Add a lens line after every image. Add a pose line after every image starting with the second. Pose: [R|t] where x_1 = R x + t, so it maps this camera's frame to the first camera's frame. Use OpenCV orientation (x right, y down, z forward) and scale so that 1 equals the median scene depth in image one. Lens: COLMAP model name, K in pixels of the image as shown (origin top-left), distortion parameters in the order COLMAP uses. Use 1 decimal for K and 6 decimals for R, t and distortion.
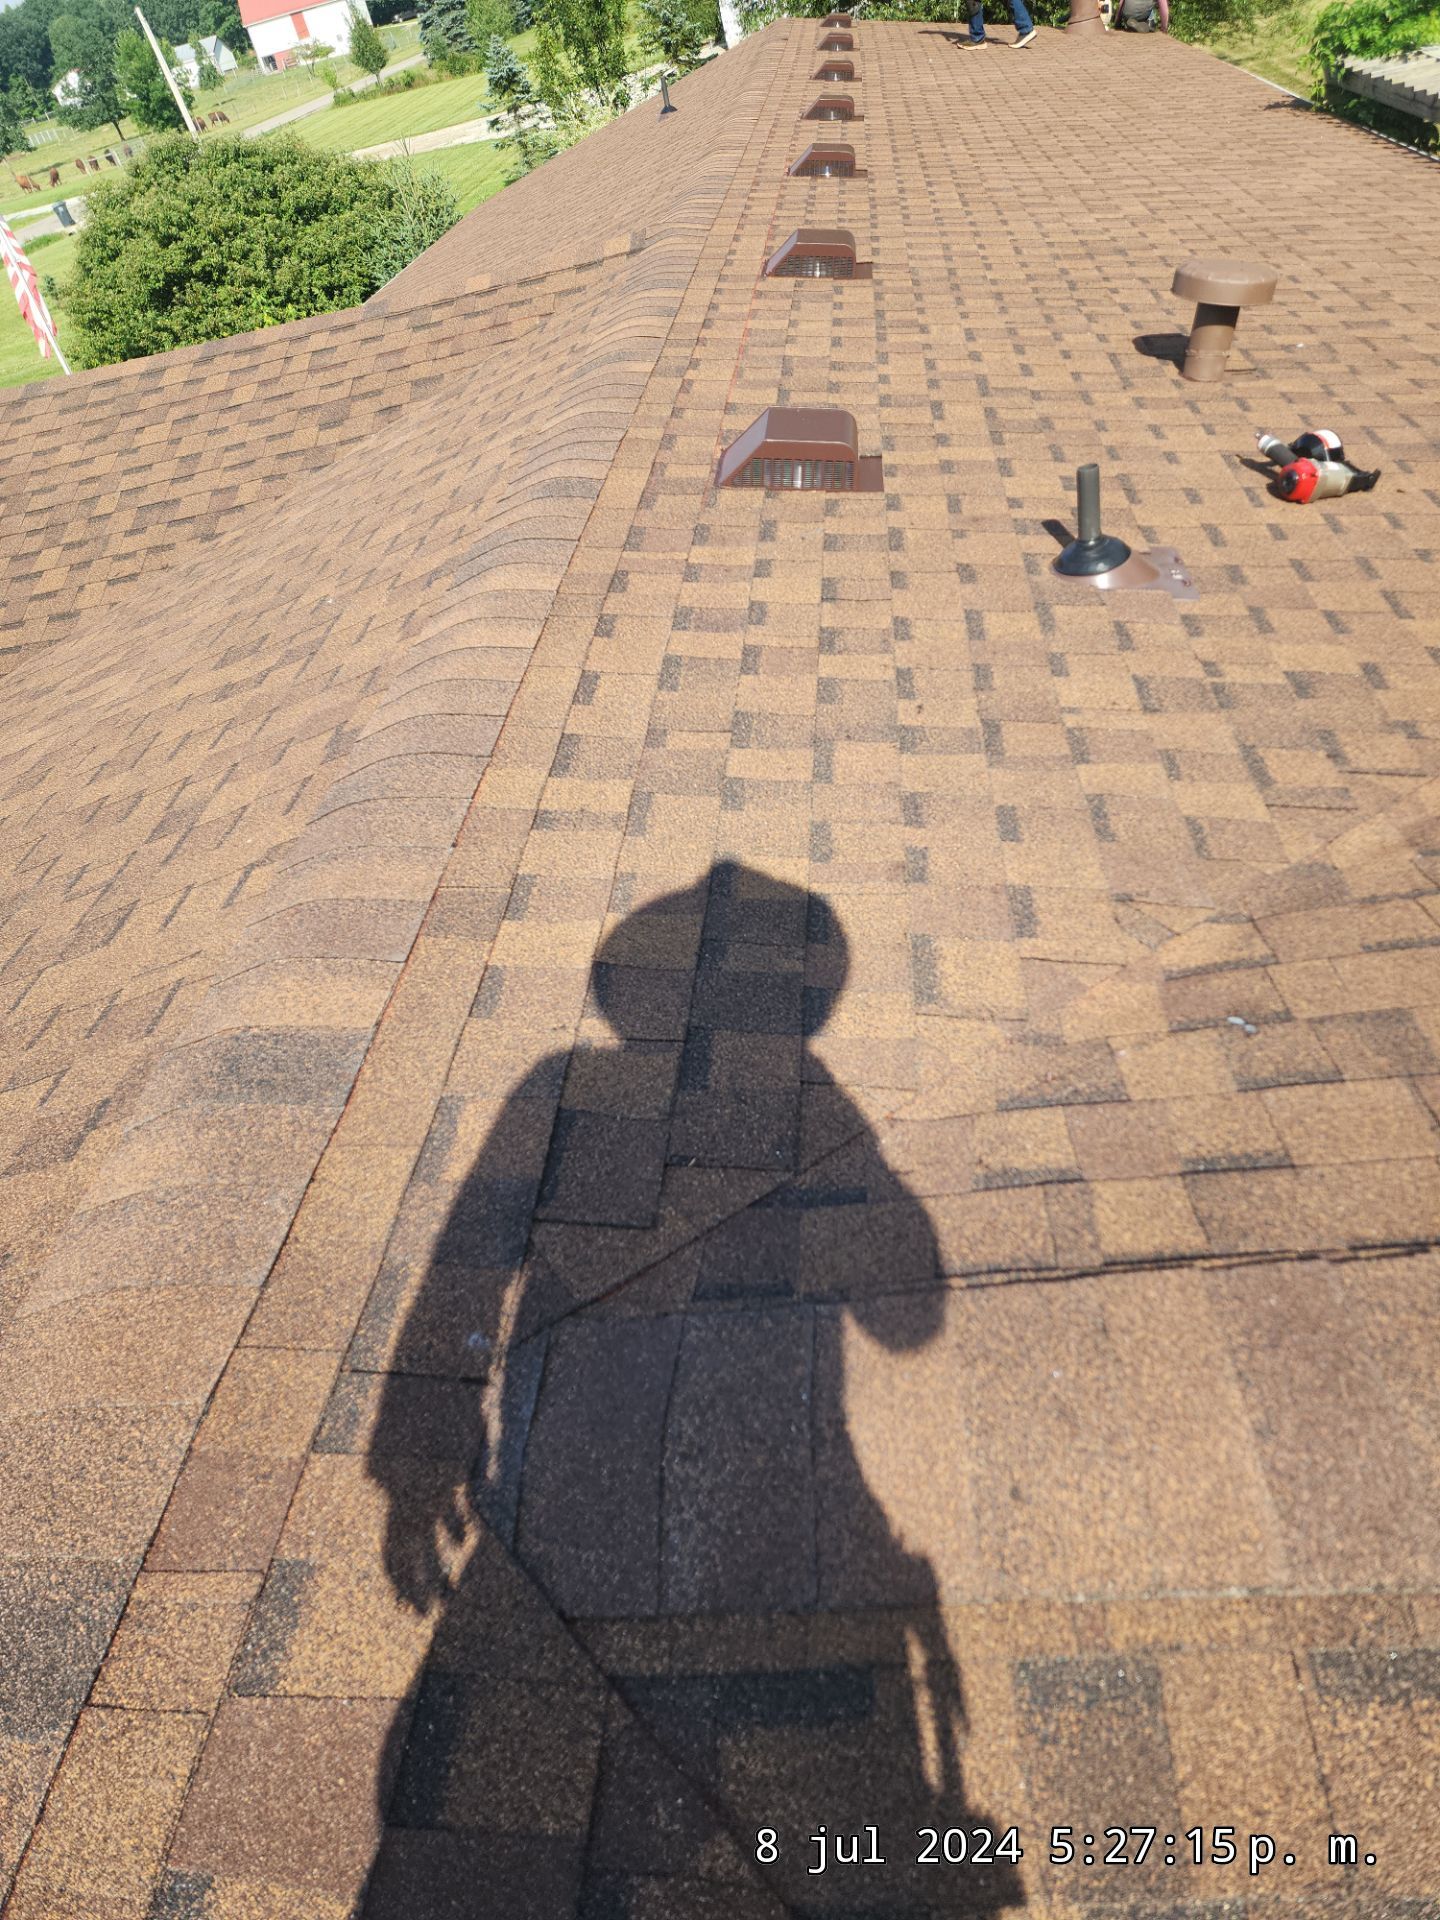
lens RADIAL K [[1205.4, 0, 705.9], [0, 1205.4, 955.5], [0, 0, 1]] dist [0.080969, -0.065759]
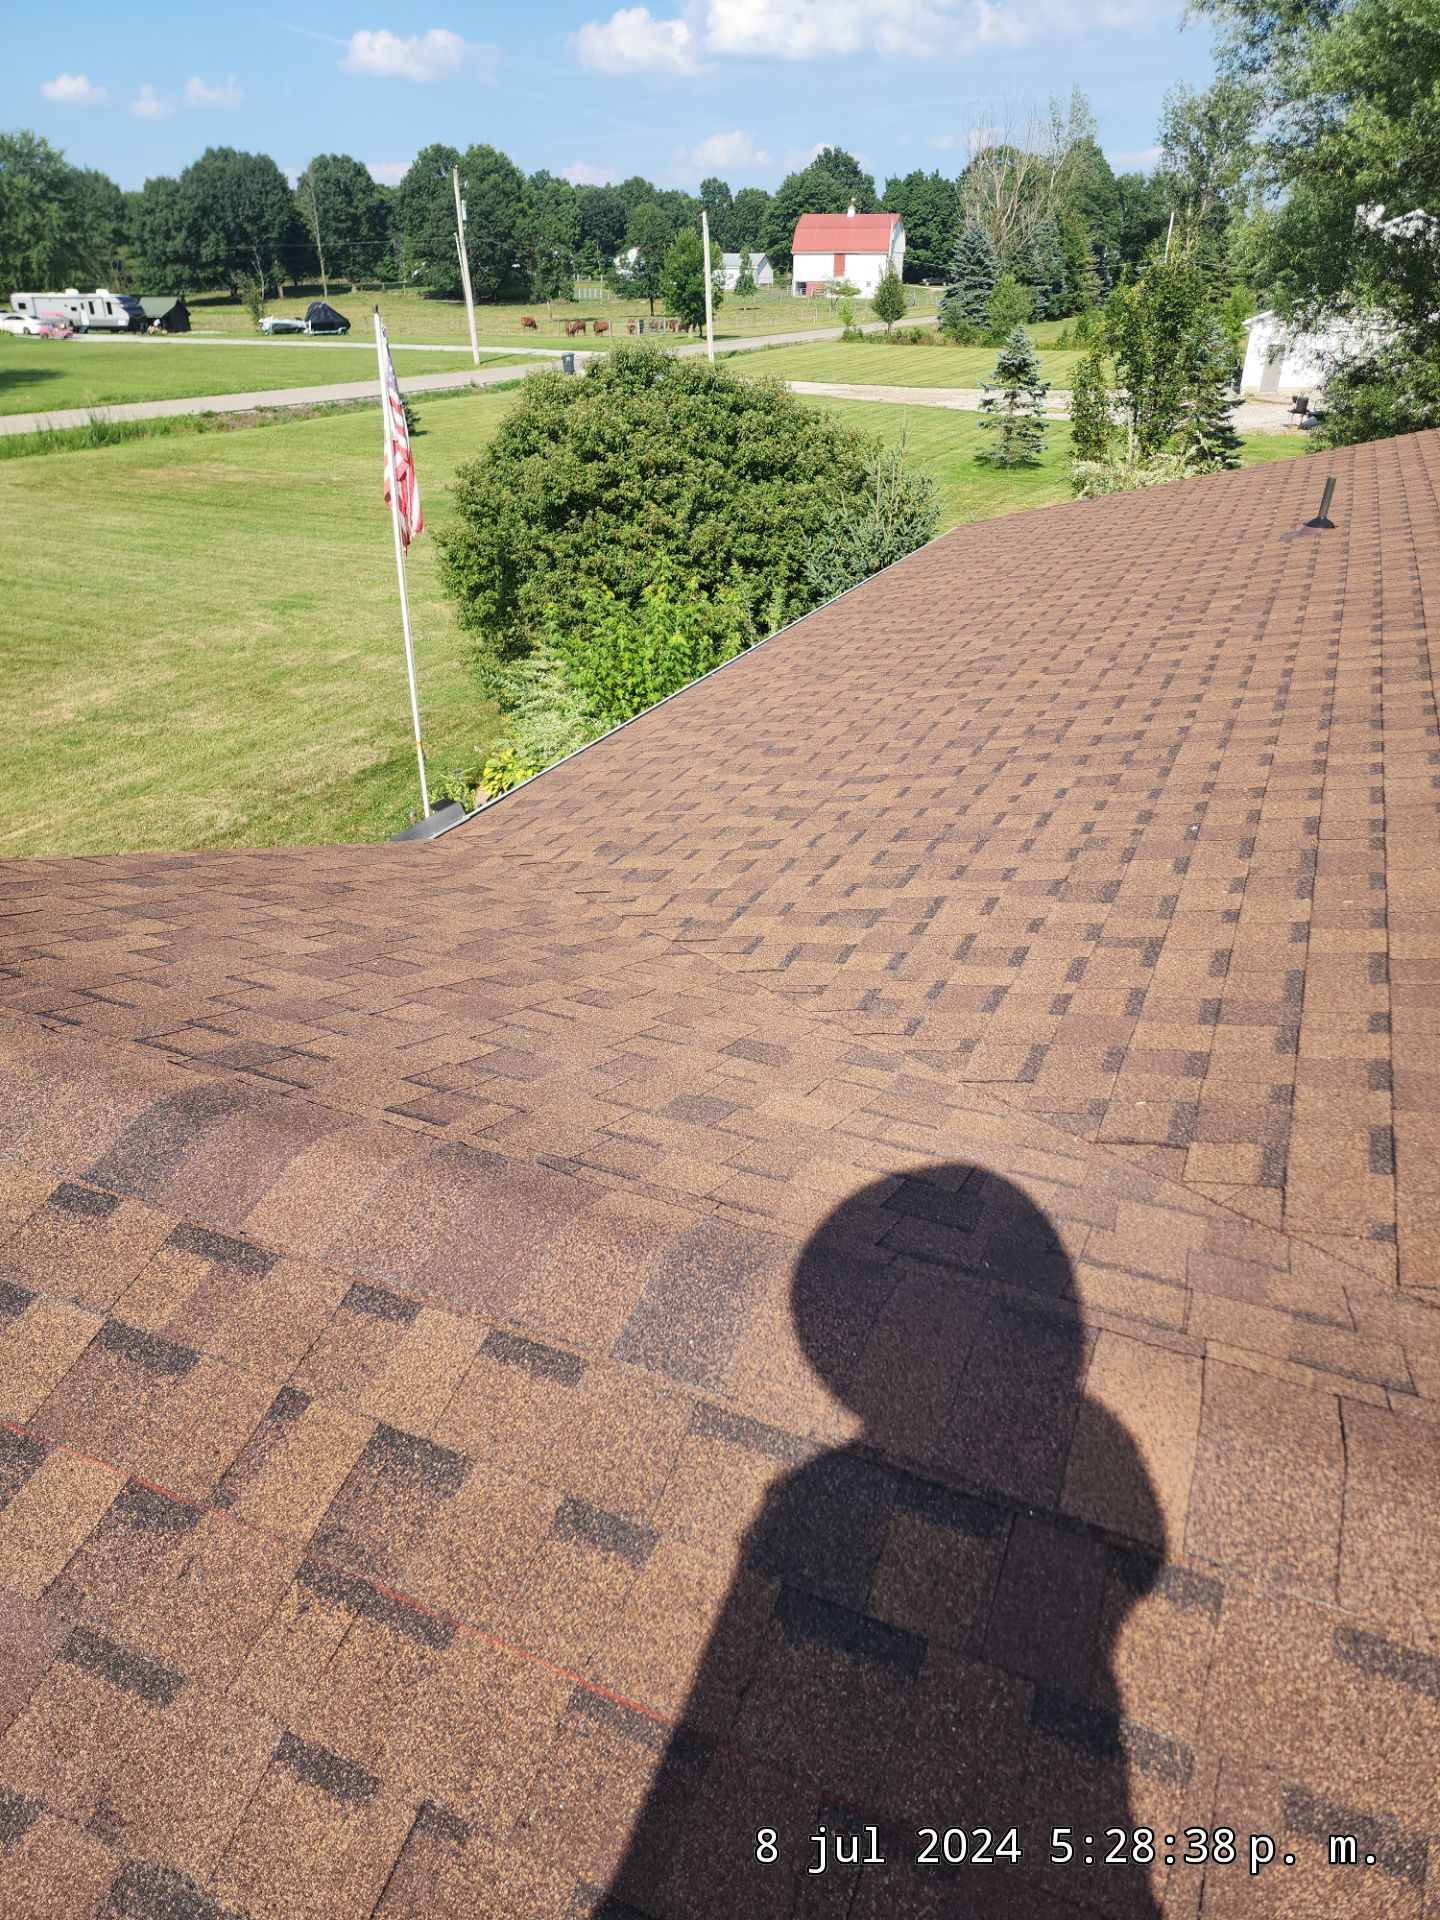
lens RADIAL K [[1205.4, 0, 705.9], [0, 1205.4, 955.5], [0, 0, 1]] dist [0.080969, -0.065759]
pose [[0.914700, 0.355654, -0.191920, -0.084704], [-0.380593, 0.917798, -0.113119, -0.198785], [0.135912, 0.176514, 0.974870, 0.258672]]
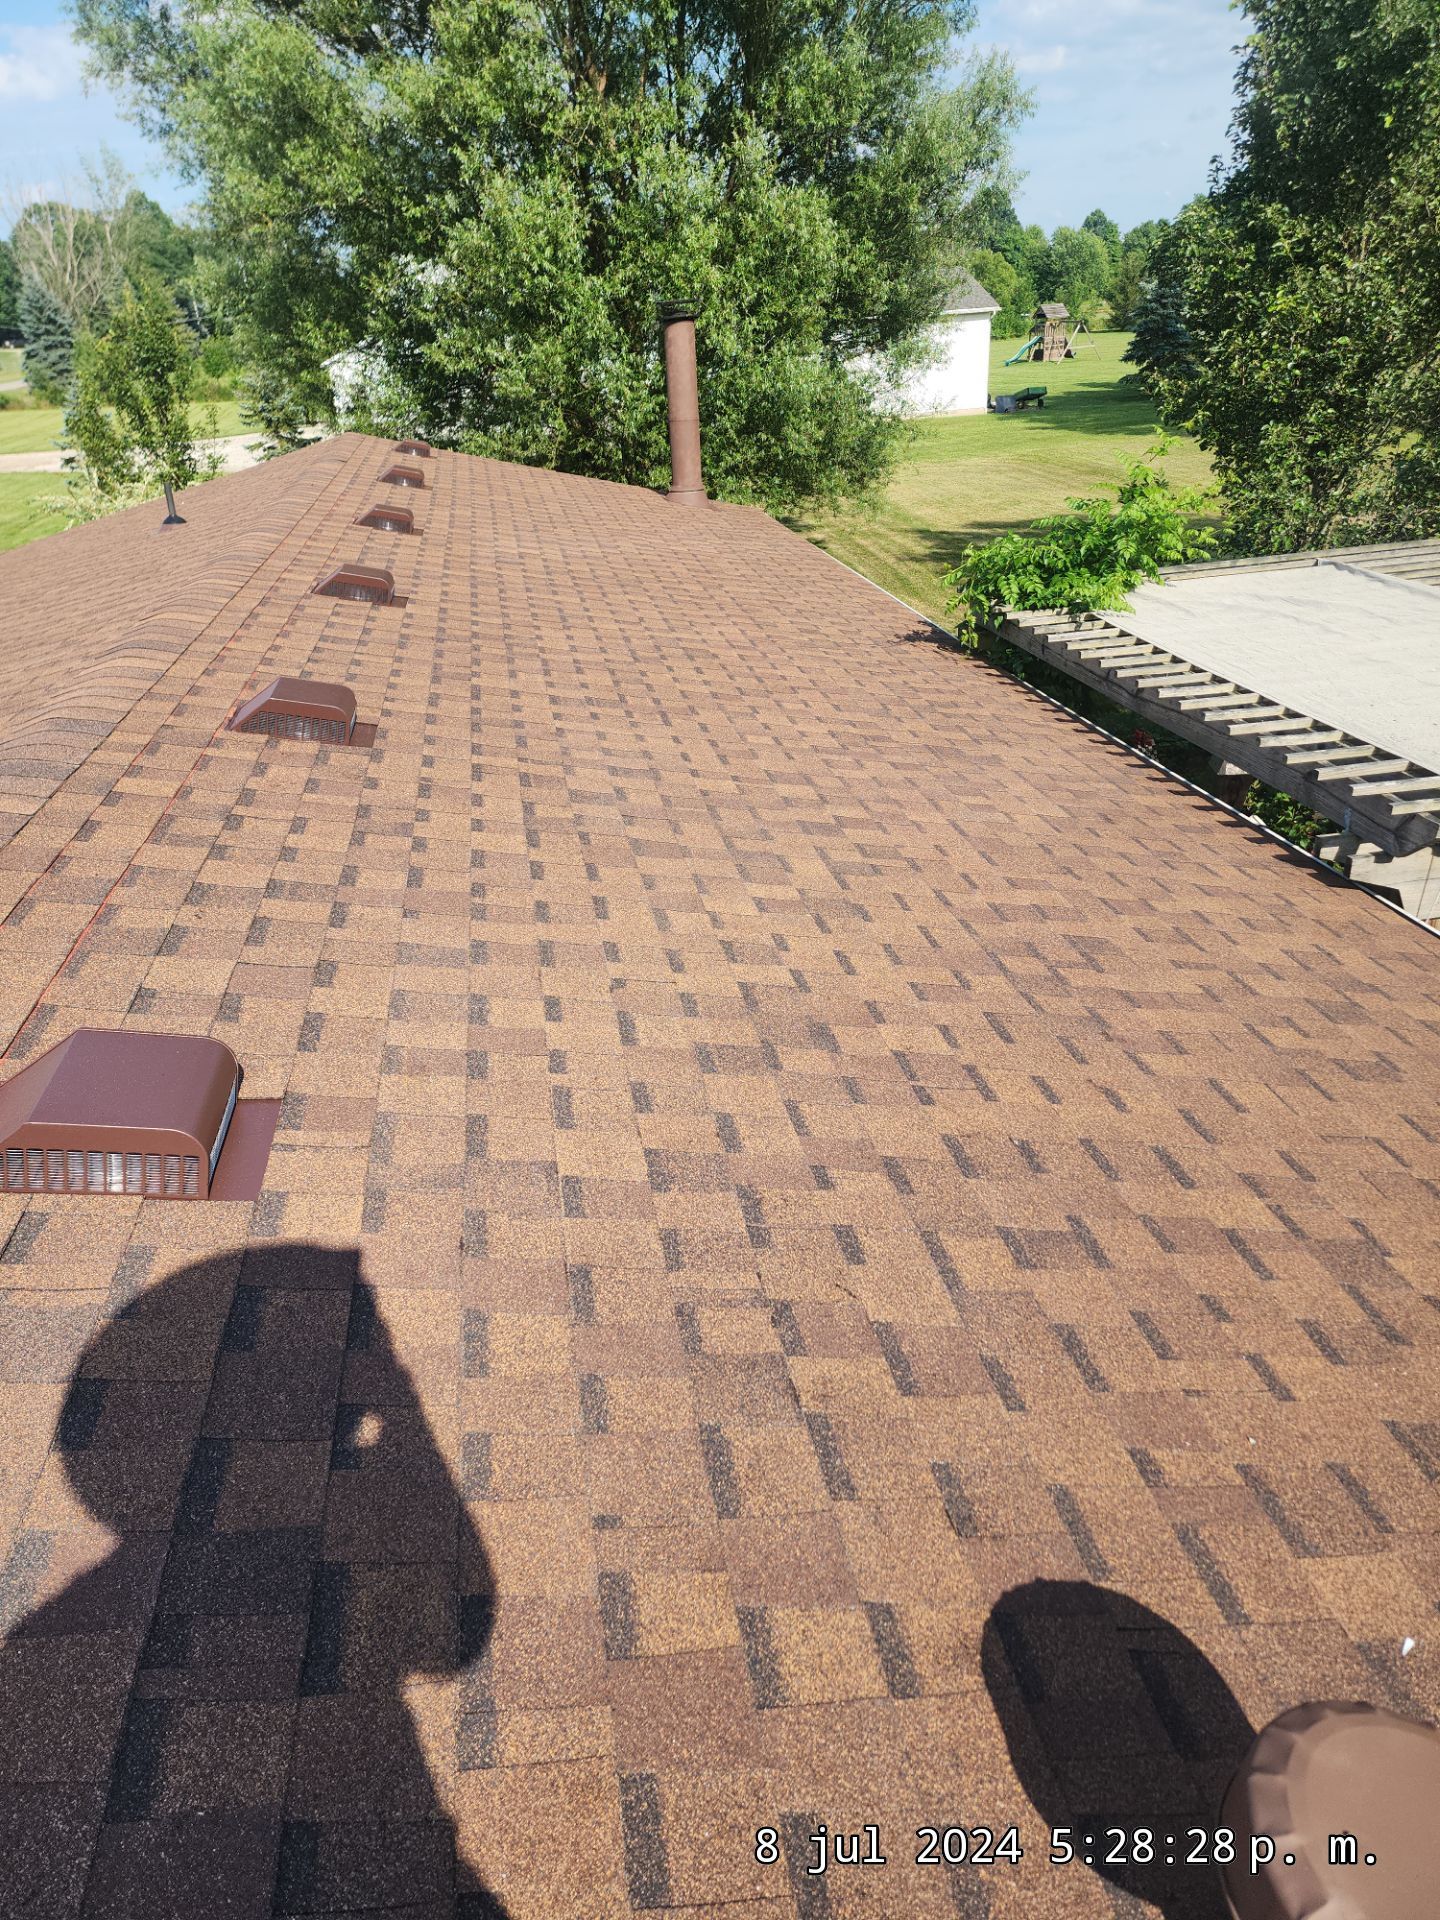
lens RADIAL K [[1243.3, 0, 716.3], [0, 1243.3, 988.9], [0, 0, 1]] dist [0.025779, -0.034648]
pose [[0.952363, 0.030248, 0.303462, 0.045731], [0.038943, 0.974860, -0.219388, -0.158255], [-0.302470, 0.220755, 0.927243, 0.176537]]
